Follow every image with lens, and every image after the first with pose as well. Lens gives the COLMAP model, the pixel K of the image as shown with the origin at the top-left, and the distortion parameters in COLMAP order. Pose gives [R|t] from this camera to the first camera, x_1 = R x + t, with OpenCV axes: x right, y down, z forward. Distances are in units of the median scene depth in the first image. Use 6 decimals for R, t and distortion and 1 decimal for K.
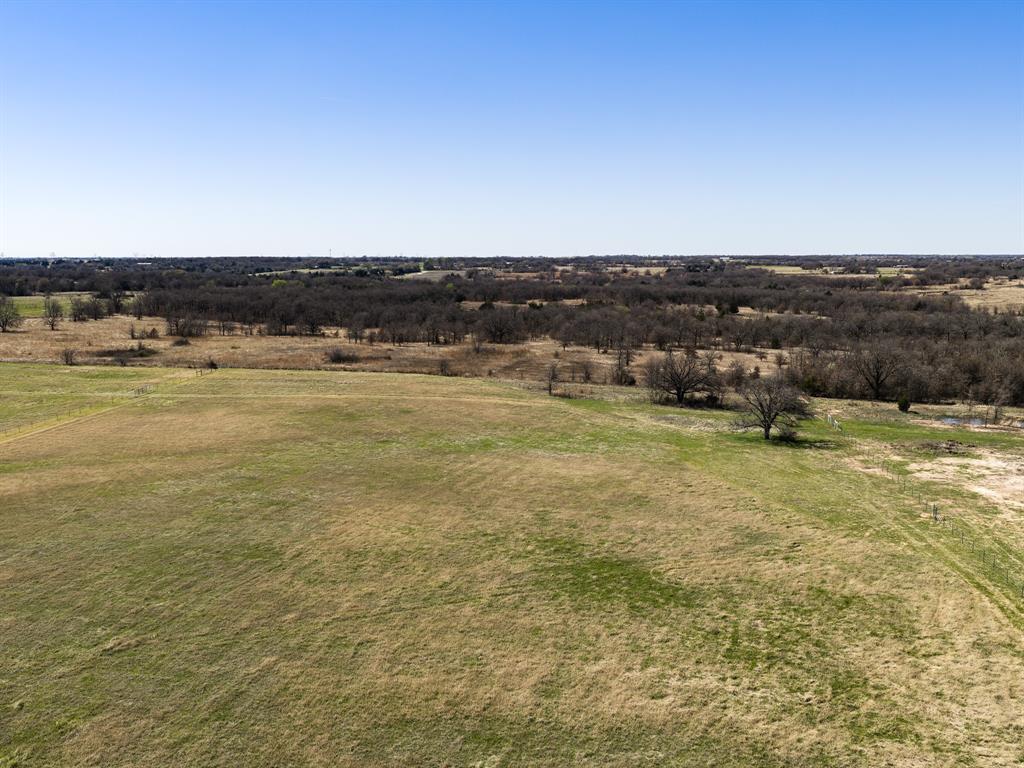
lens RADIAL K [[950.4, 0, 505.9], [0, 950.4, 418.0], [0, 0, 1]] dist [0.006989, 0.000000]
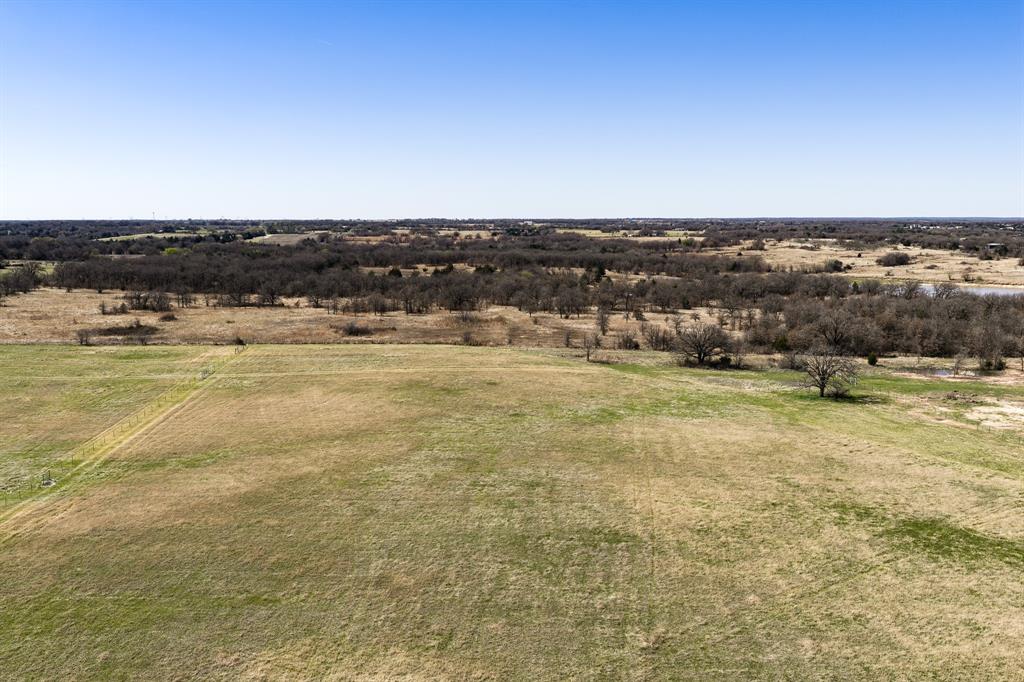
lens RADIAL K [[845.4, 0, 514.1], [0, 845.4, 339.1], [0, 0, 1]] dist [0.020966, -0.037026]
pose [[0.975631, -0.030985, 0.217217, -0.205183], [0.036893, 0.999050, -0.023197, -0.024415], [-0.216292, 0.030646, 0.975848, 0.021731]]
